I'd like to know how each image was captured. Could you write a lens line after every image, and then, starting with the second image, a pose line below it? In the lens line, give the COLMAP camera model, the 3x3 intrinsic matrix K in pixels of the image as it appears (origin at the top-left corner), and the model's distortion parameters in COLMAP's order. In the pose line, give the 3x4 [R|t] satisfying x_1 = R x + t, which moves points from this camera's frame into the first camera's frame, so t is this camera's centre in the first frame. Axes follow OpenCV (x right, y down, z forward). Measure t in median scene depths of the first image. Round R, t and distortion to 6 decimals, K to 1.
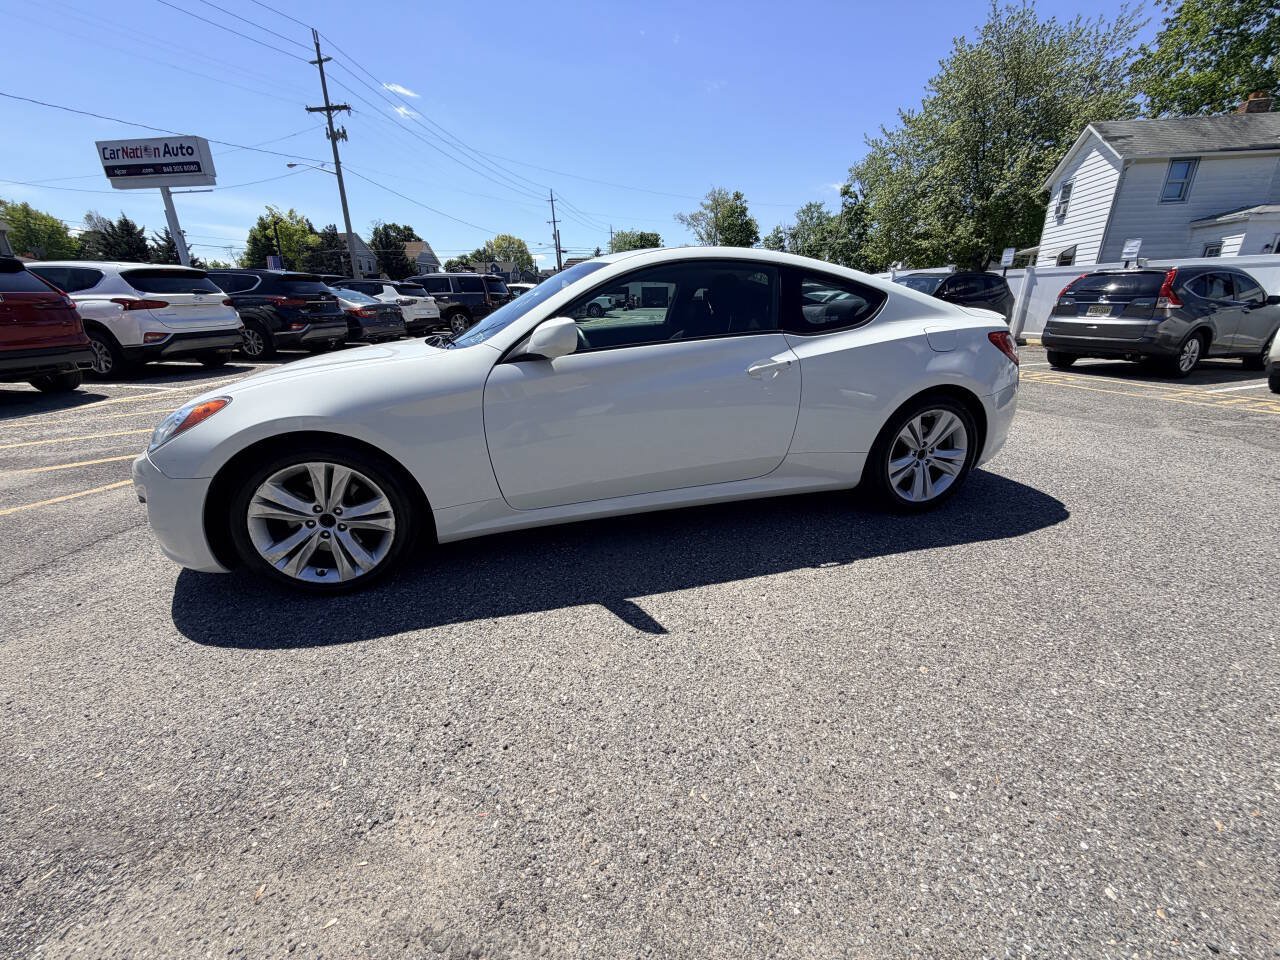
lens RADIAL K [[504.1, 0, 637.0], [0, 504.1, 485.4], [0, 0, 1]] dist [0.000156, -0.000259]
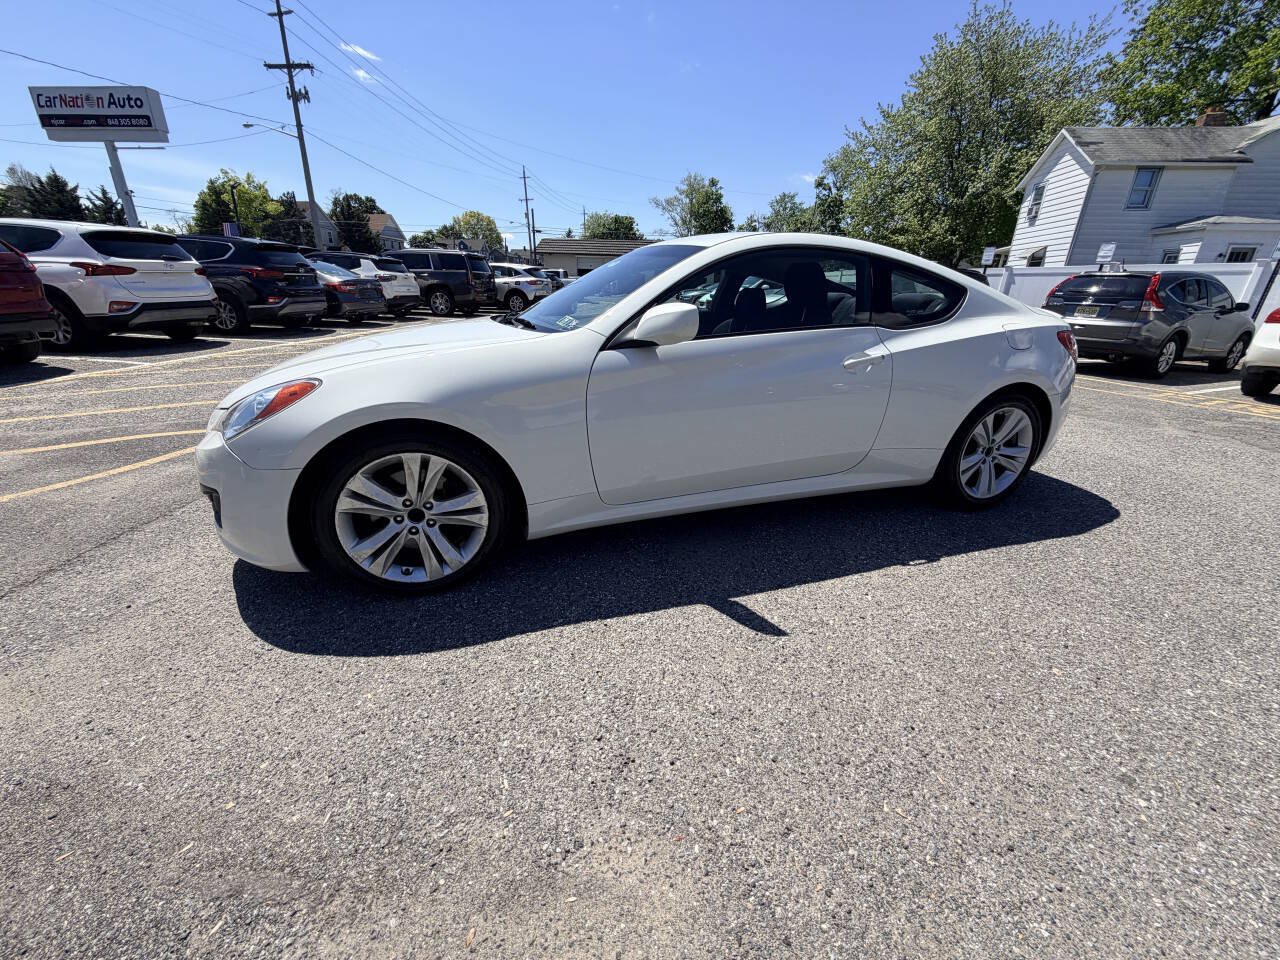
lens RADIAL K [[504.1, 0, 637.4], [0, 504.1, 485.1], [0, 0, 1]] dist [0.000156, -0.000259]
pose [[0.997903, 0.011326, 0.063724, -0.232903], [-0.012971, 0.999592, 0.025459, -0.012867], [-0.063410, -0.026233, 0.997643, 0.046576]]
